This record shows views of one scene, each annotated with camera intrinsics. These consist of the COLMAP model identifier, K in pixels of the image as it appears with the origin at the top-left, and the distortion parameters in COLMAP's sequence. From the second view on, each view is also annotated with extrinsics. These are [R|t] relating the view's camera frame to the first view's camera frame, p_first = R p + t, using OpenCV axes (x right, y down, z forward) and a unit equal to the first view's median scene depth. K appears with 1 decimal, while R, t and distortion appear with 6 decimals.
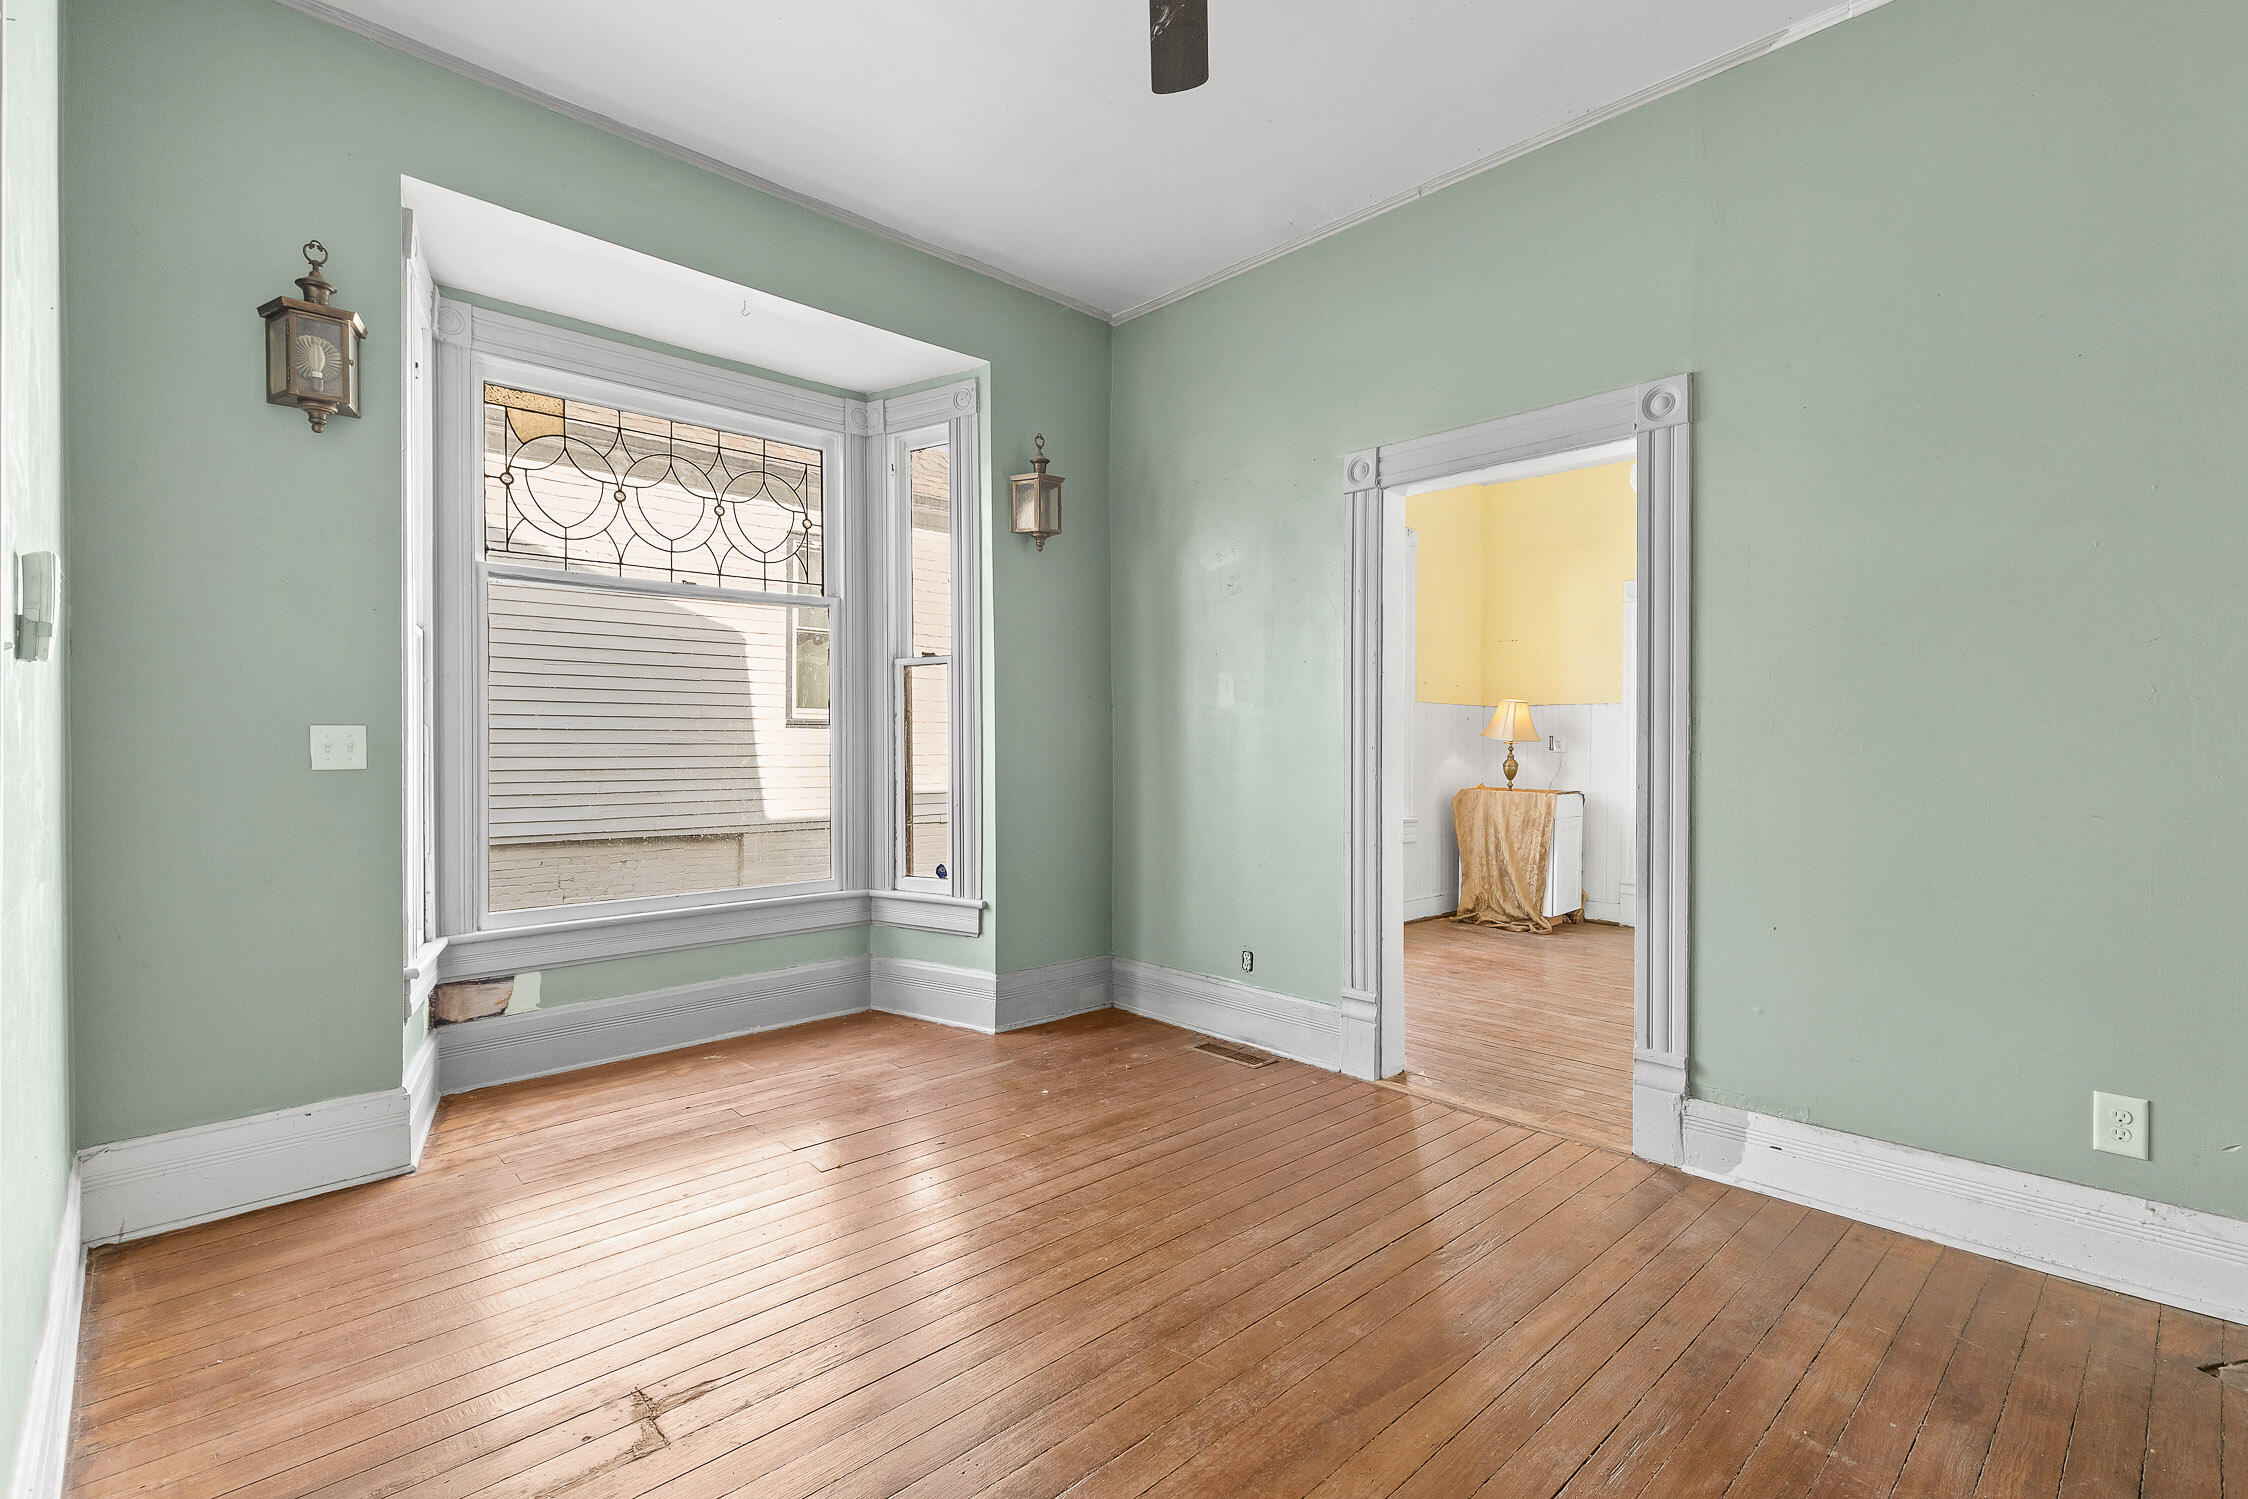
lens RADIAL K [[1035.8, 0, 1099.4], [0, 1035.8, 745.6], [0, 0, 1]] dist [-0.000153, -0.000207]
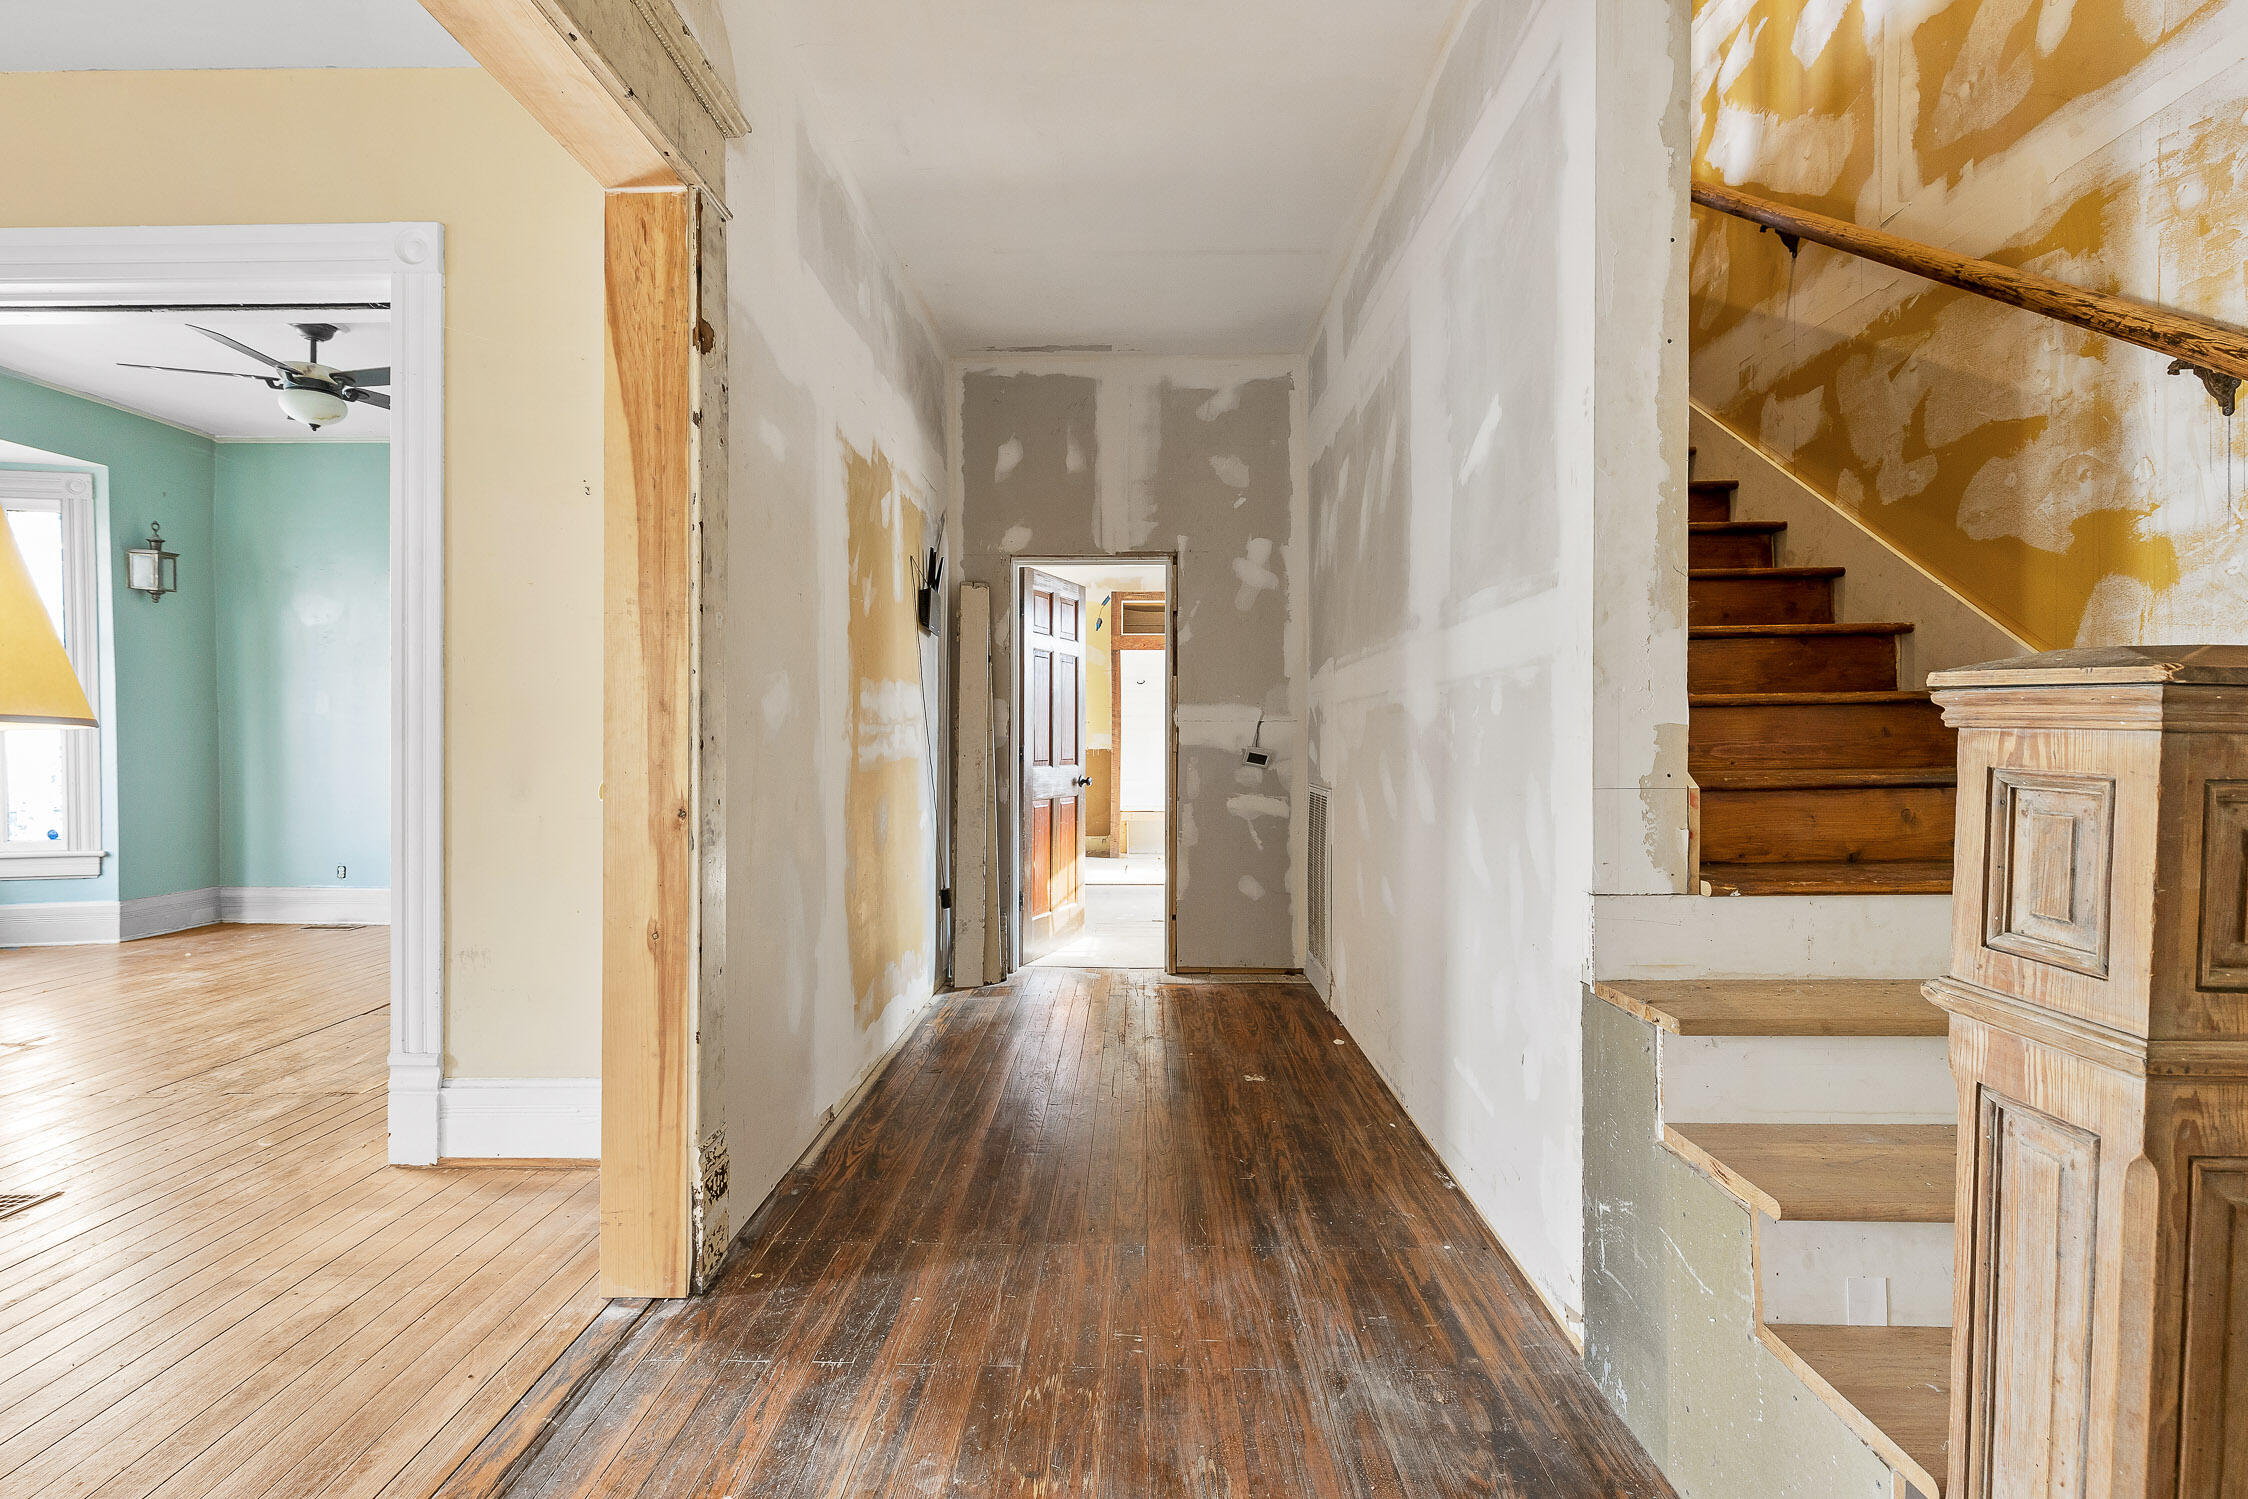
lens RADIAL K [[1010.4, 0, 1129.8], [0, 1010.4, 734.4], [0, 0, 1]] dist [-0.002127, -0.001288]
pose [[0.689497, -0.008471, 0.724239, -0.089099], [0.008878, 0.999955, 0.003243, 0.000474], [-0.724234, 0.004194, 0.689542, -0.596963]]
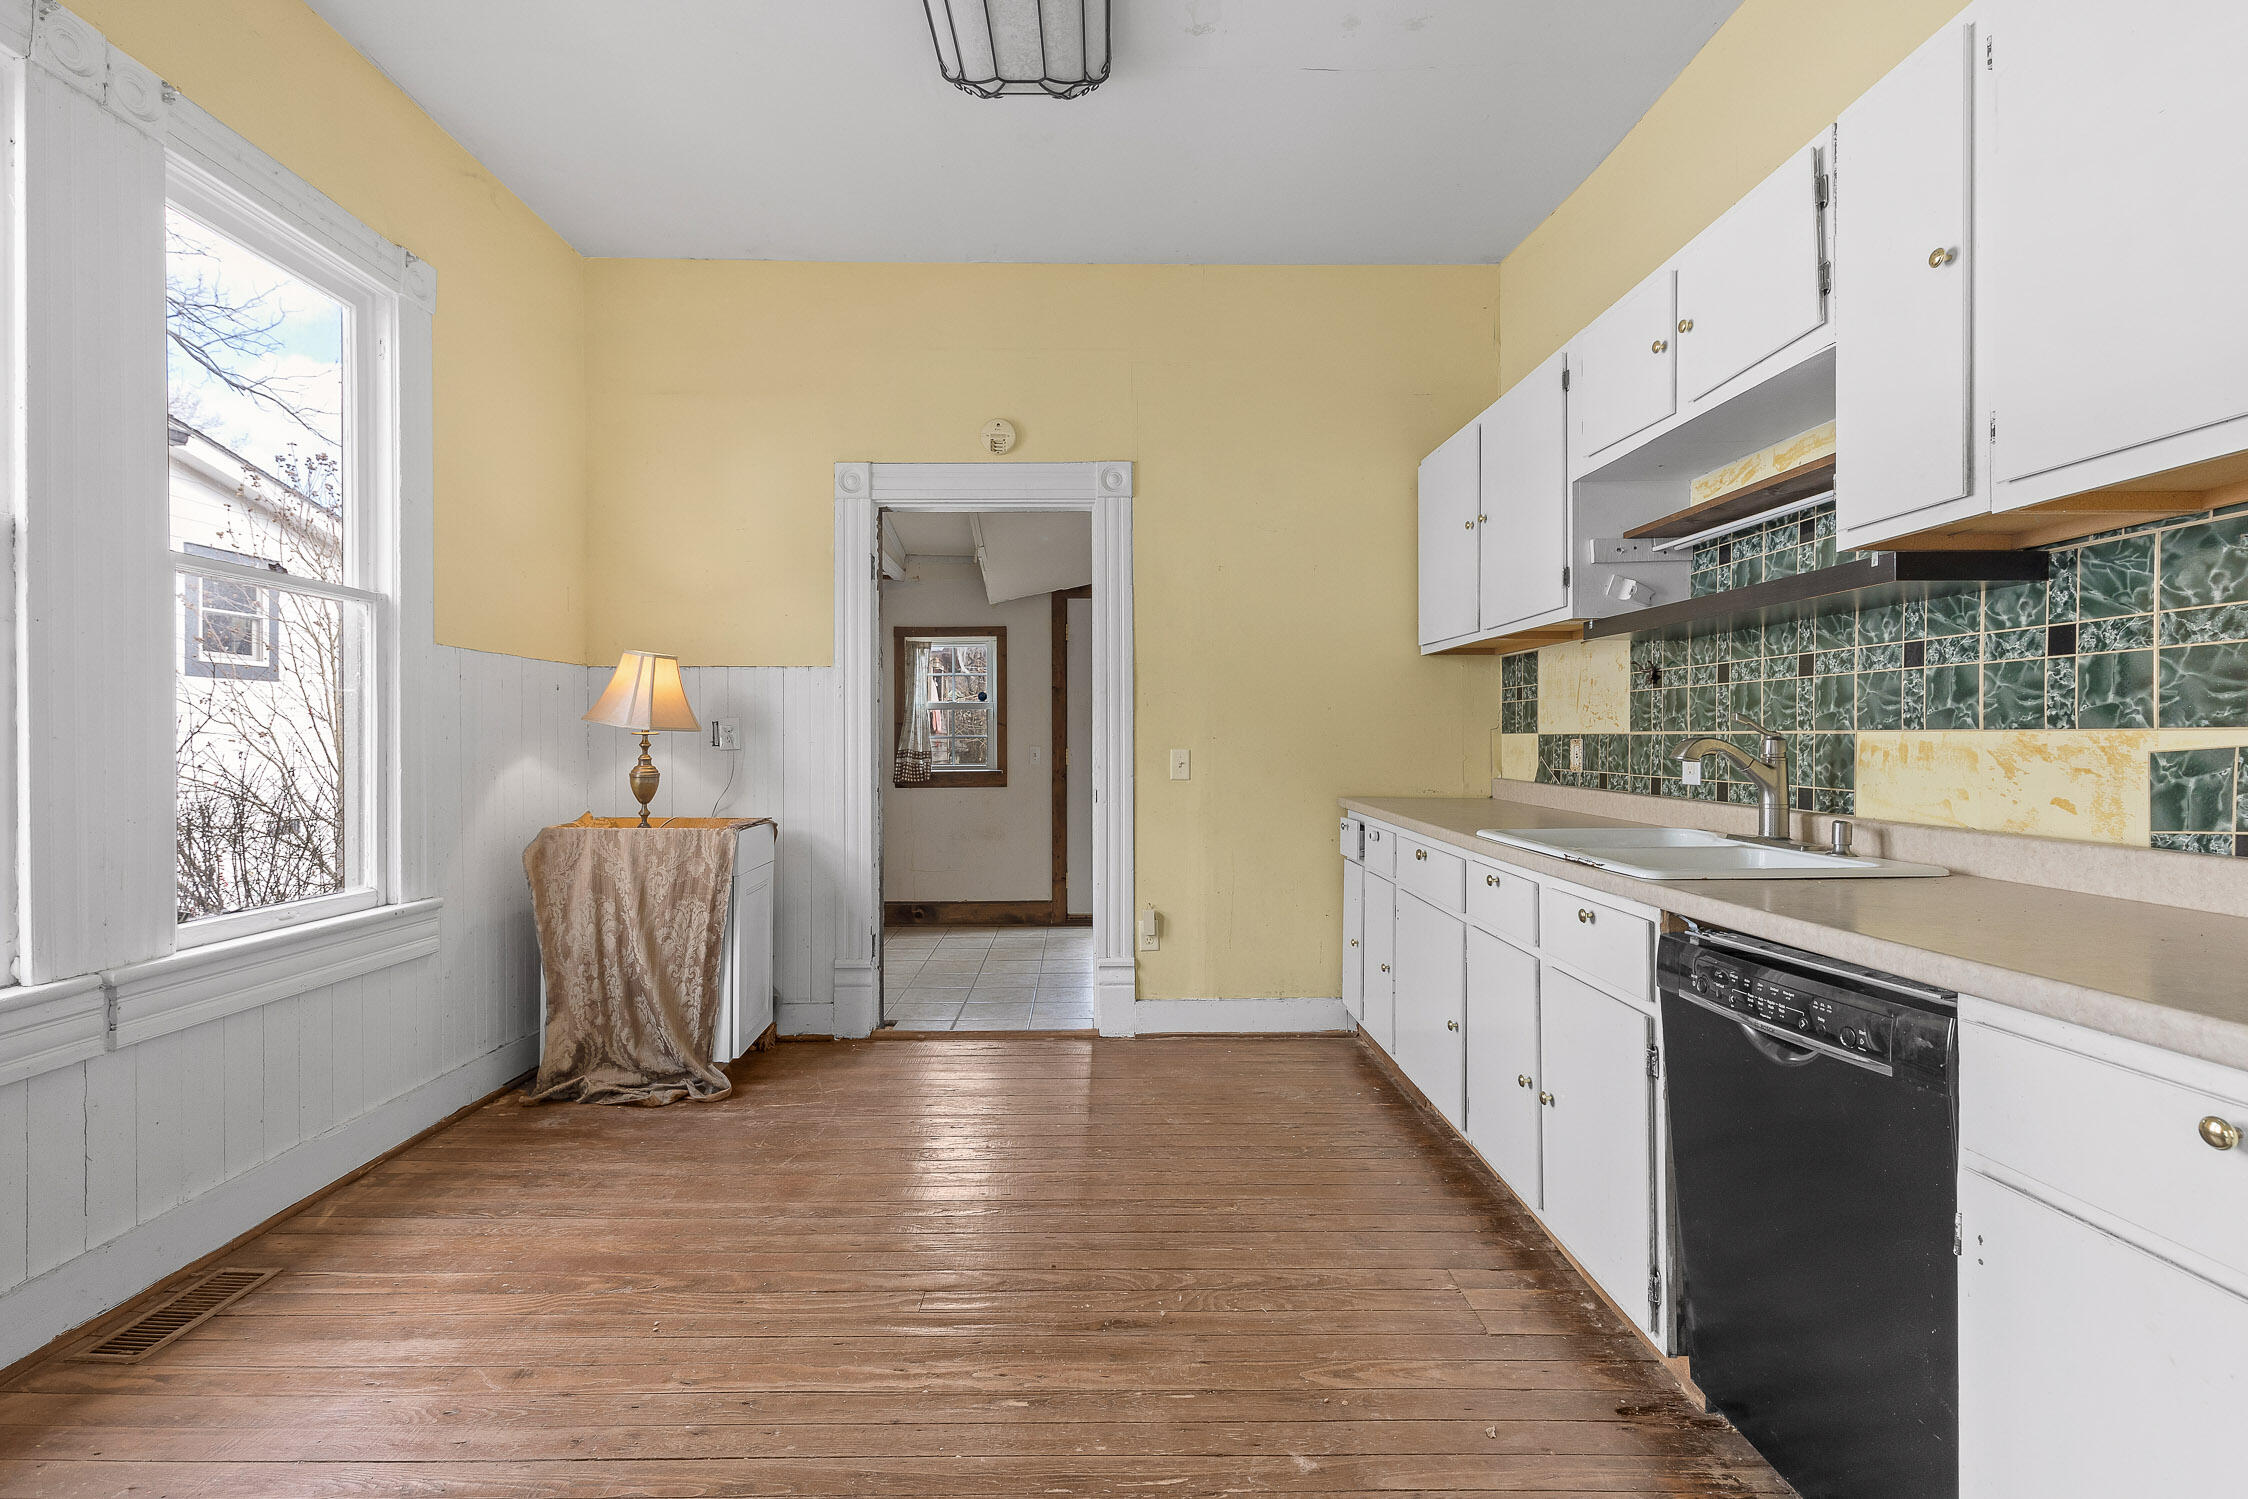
lens RADIAL K [[1000.9, 0, 1107.2], [0, 1000.9, 744.7], [0, 0, 1]] dist [0.000516, -0.000022]
pose [[0.671889, -0.004637, 0.740637, 0.187124], [0.005497, 0.999984, 0.001274, 0.003774], [-0.740631, 0.003215, 0.671904, 0.509502]]
